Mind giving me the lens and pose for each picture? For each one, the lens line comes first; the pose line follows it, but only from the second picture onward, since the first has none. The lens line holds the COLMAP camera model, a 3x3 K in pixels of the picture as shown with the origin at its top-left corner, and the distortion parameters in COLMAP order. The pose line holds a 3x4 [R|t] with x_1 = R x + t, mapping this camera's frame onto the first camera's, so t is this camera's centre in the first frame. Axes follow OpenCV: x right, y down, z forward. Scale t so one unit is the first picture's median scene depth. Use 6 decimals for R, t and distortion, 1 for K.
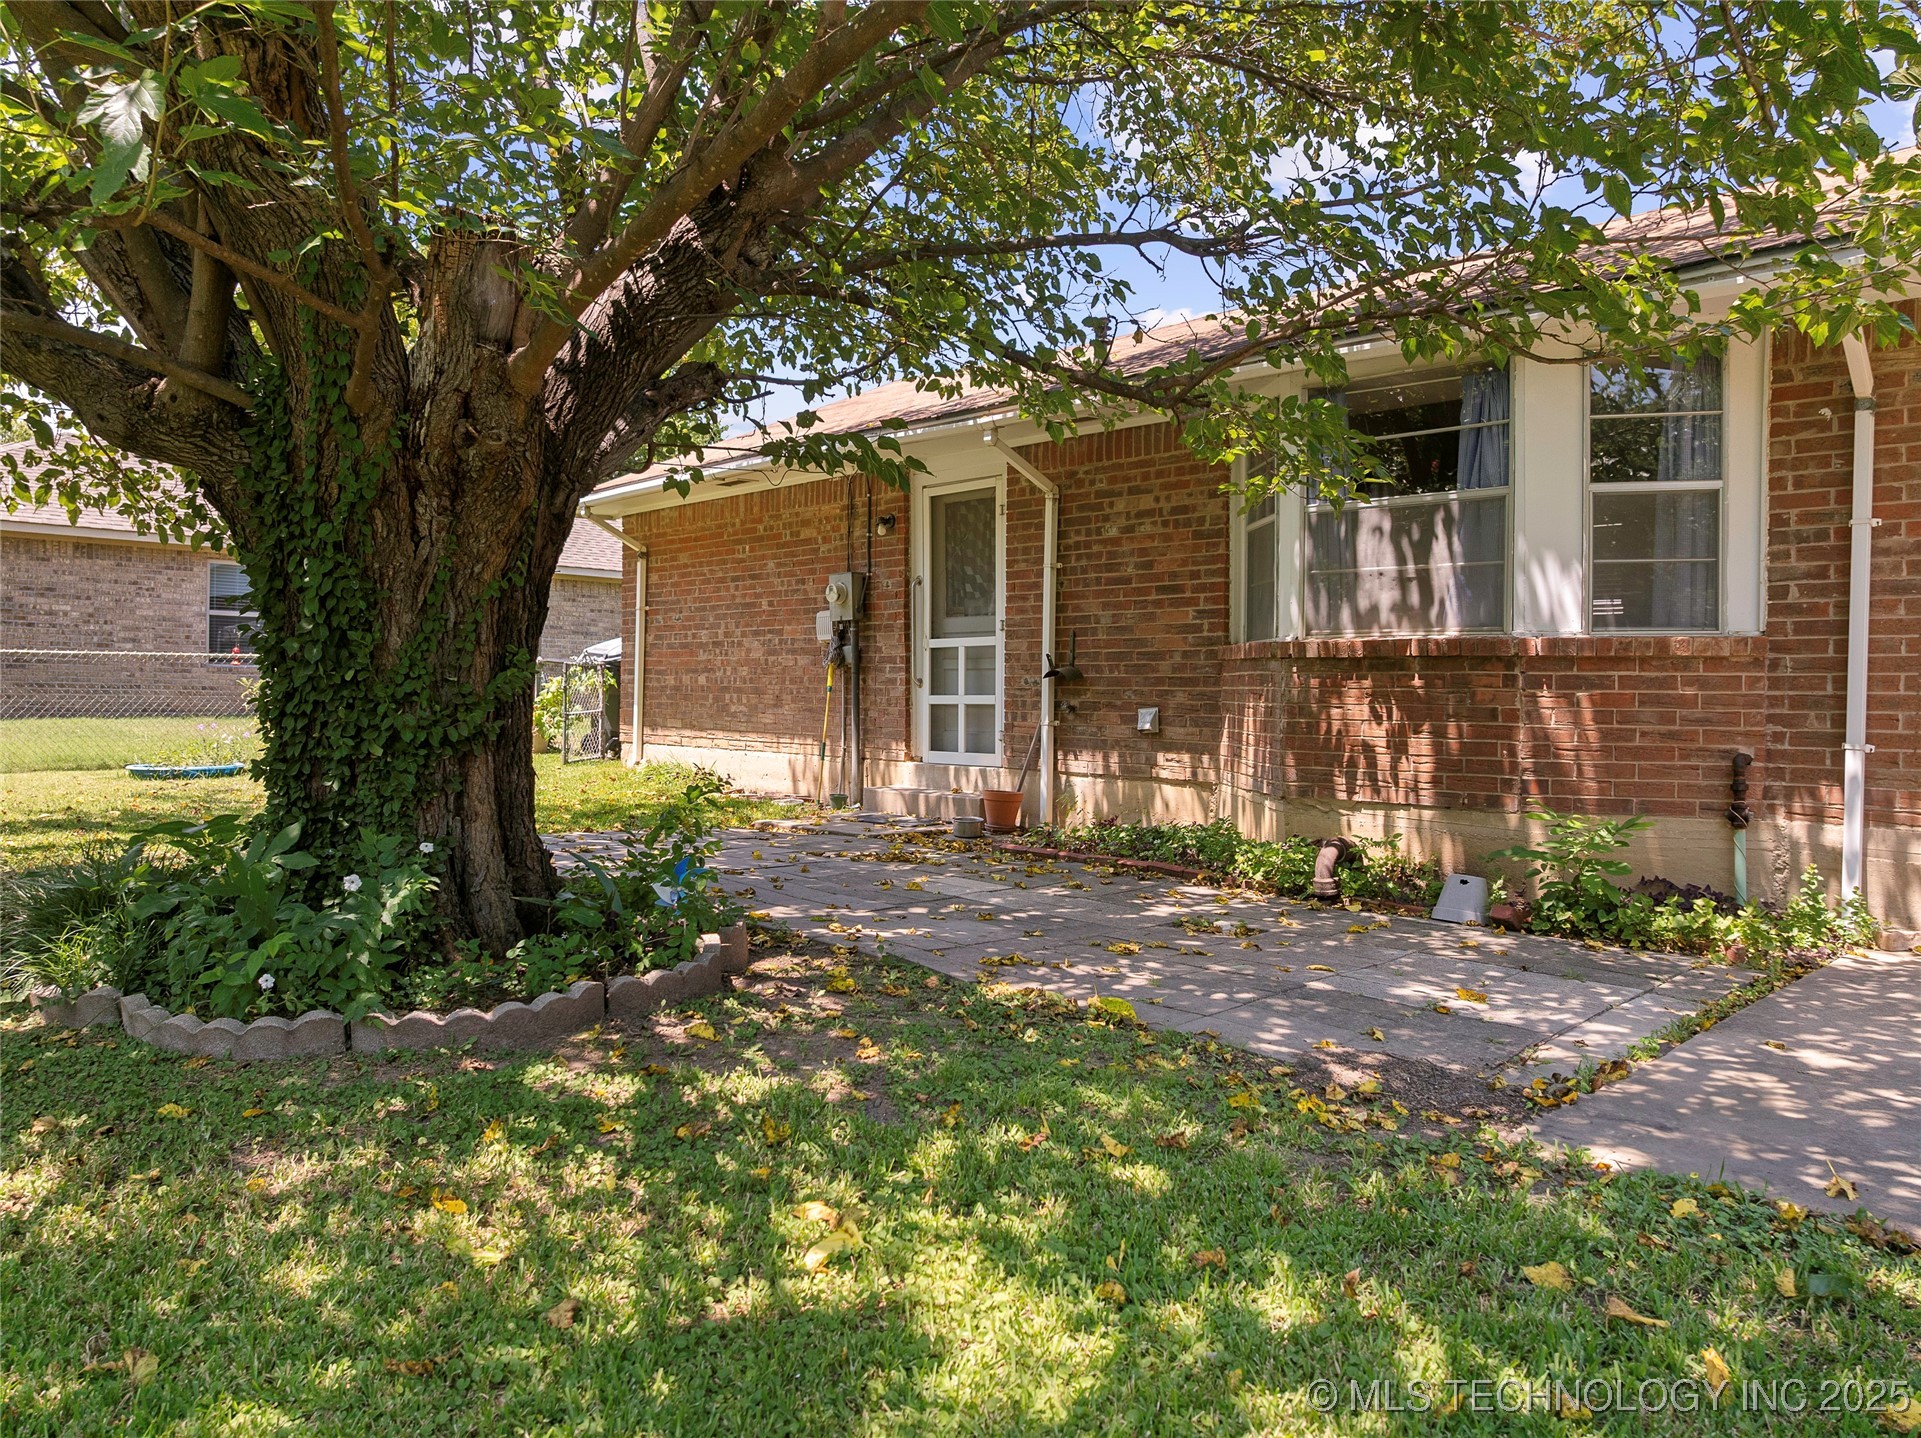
lens RADIAL K [[1349.4, 0, 960.5], [0, 1349.4, 719.0], [0, 0, 1]] dist [-0.035789, -0.000413]
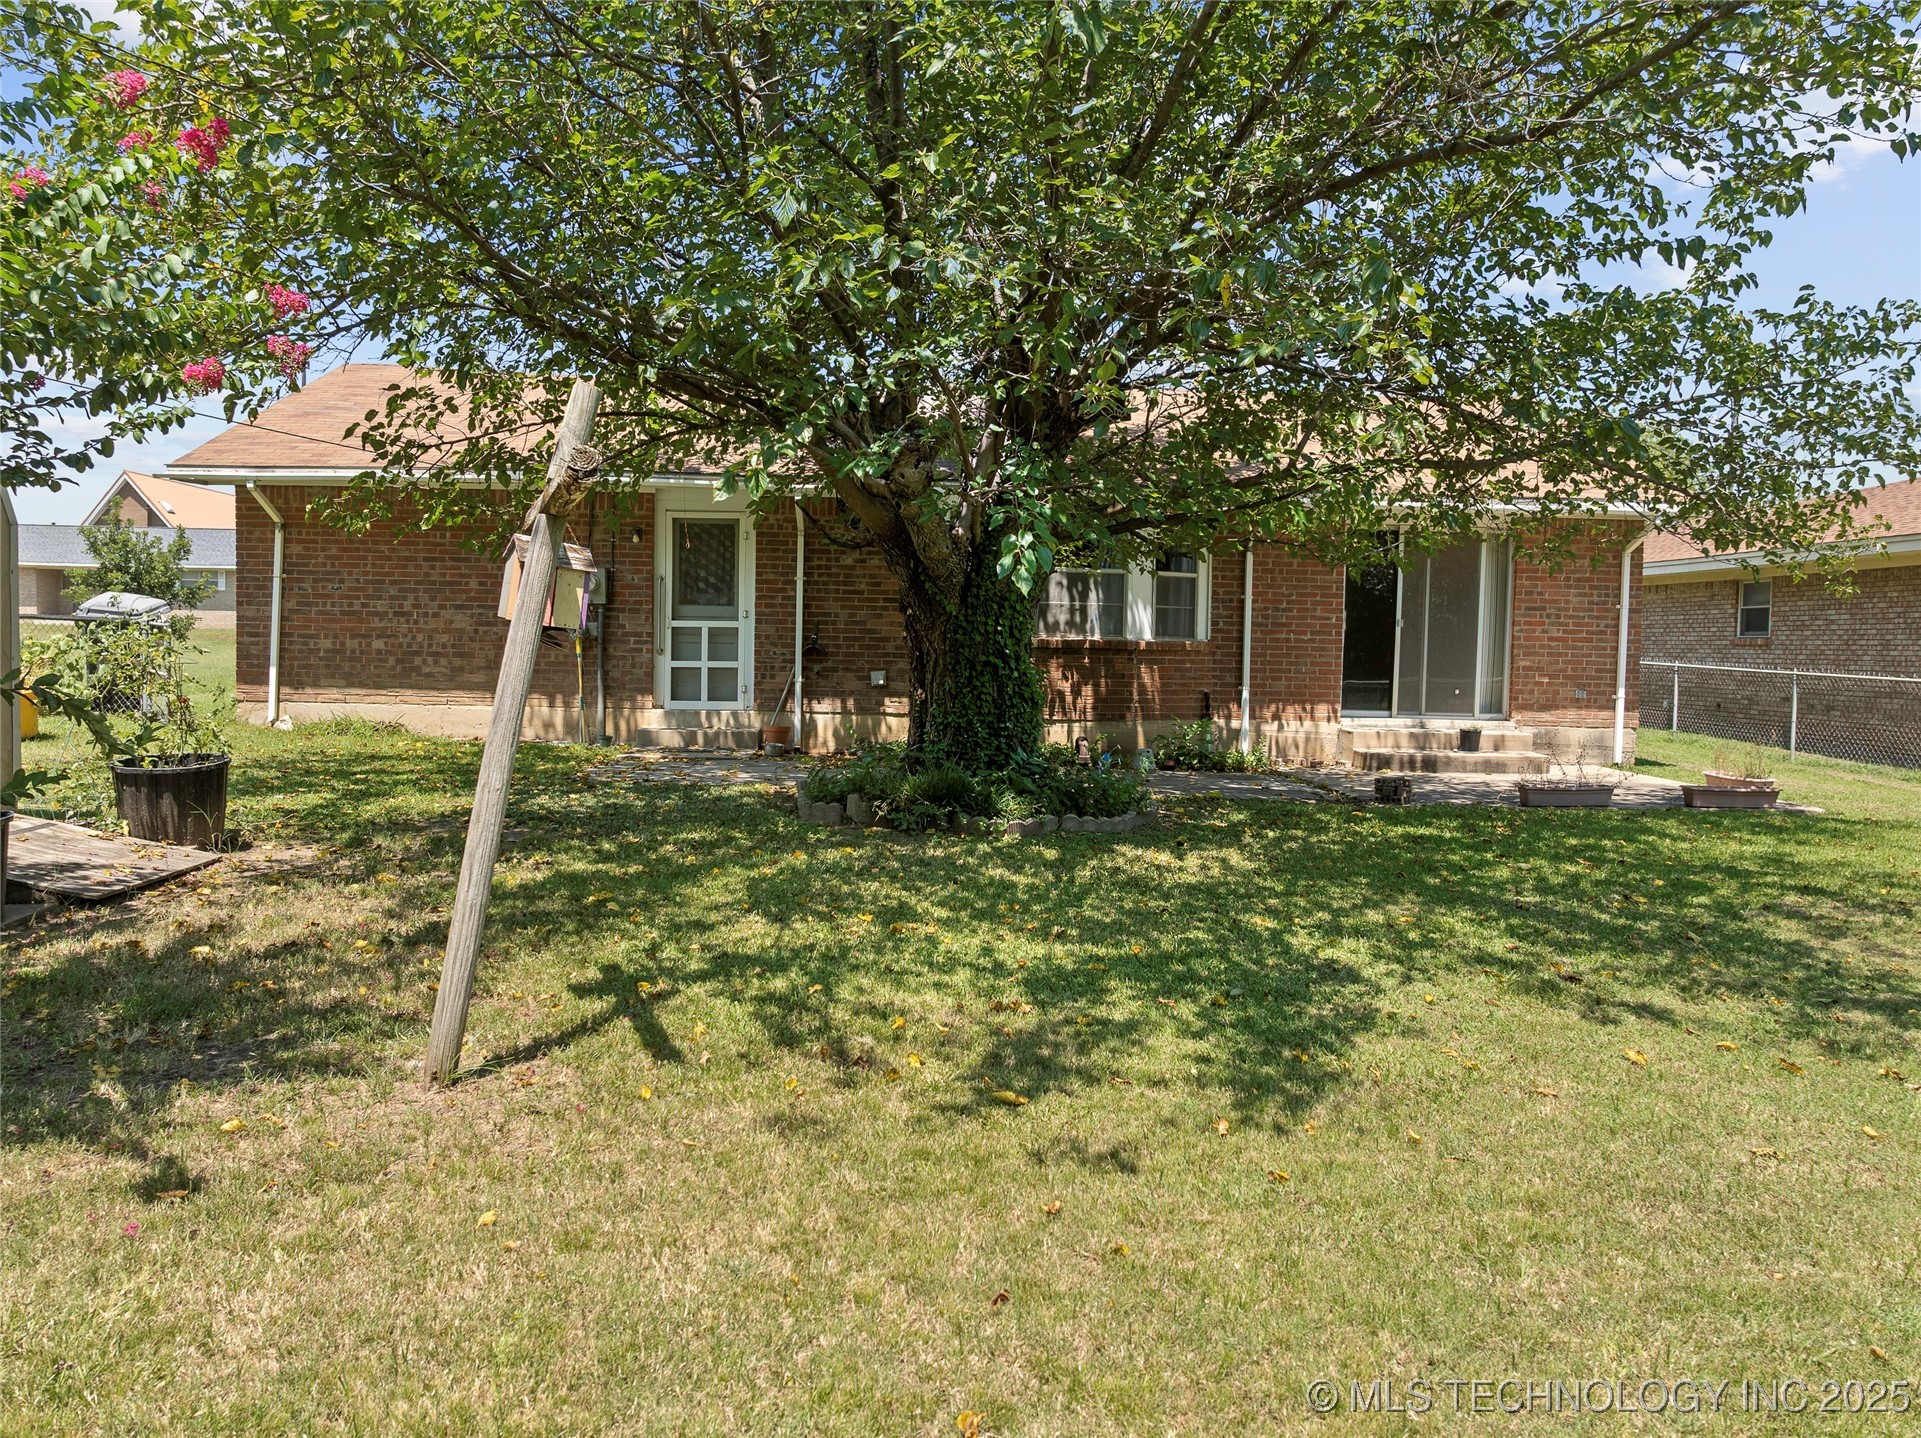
lens RADIAL K [[1349.4, 0, 960.5], [0, 1349.4, 719.0], [0, 0, 1]] dist [-0.035789, -0.000413]
pose [[0.652547, -0.046434, 0.756324, -1.310520], [0.001589, 0.998202, 0.059913, -0.060145], [-0.757746, -0.037894, 0.651448, -0.201087]]
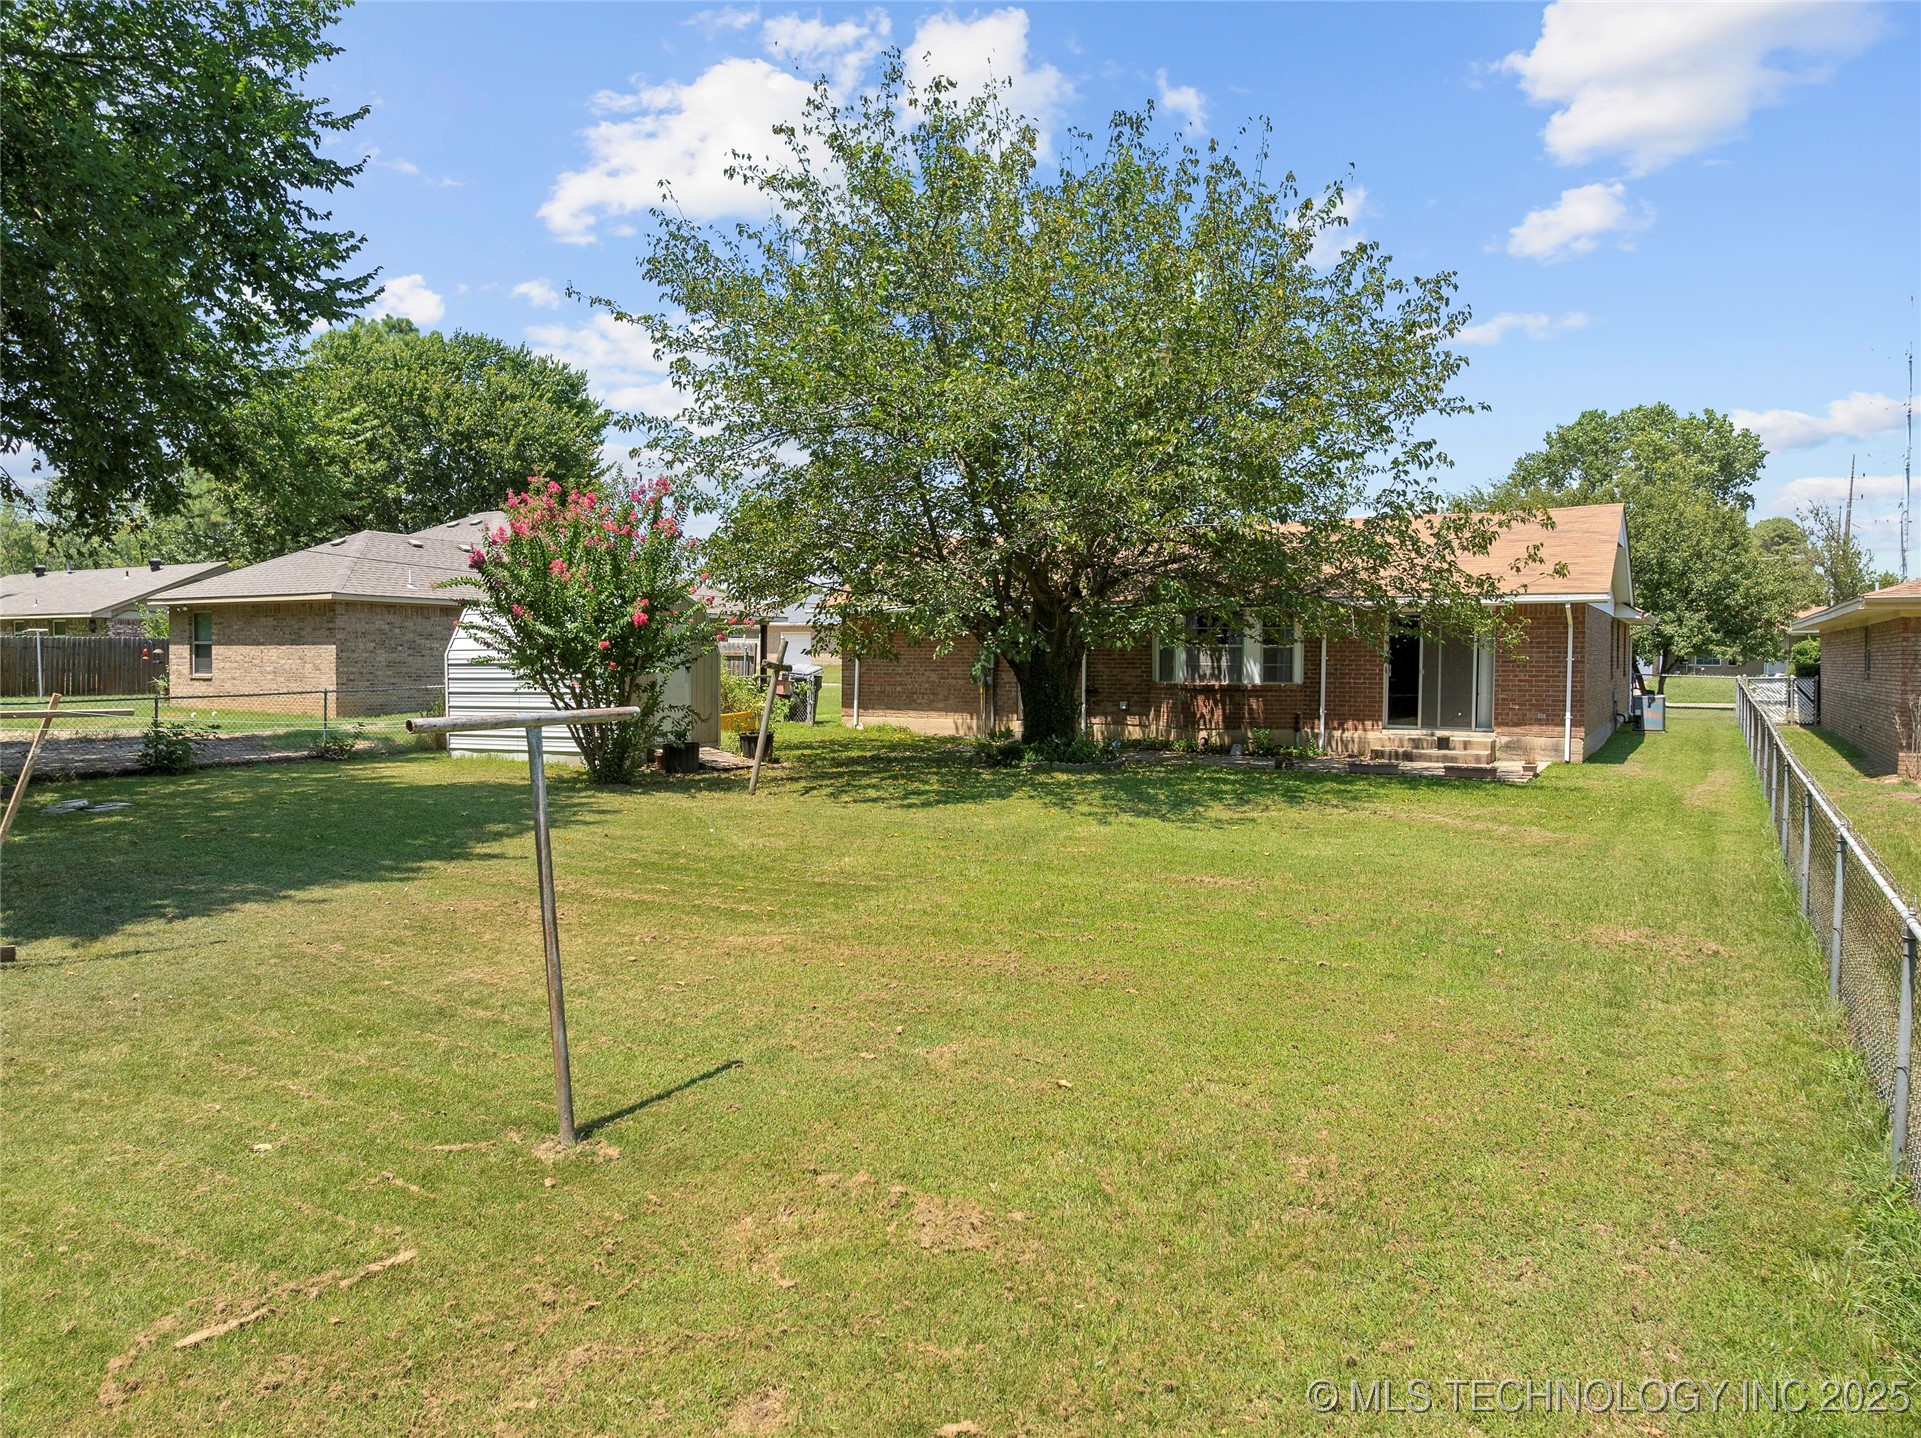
lens RADIAL K [[1349.4, 0, 960.5], [0, 1349.4, 719.0], [0, 0, 1]] dist [-0.035789, -0.000413]
pose [[0.960172, -0.025618, 0.278232, -1.327443], [0.016943, 0.999294, 0.033538, -0.095617], [-0.278895, -0.027488, 0.959928, -2.282941]]
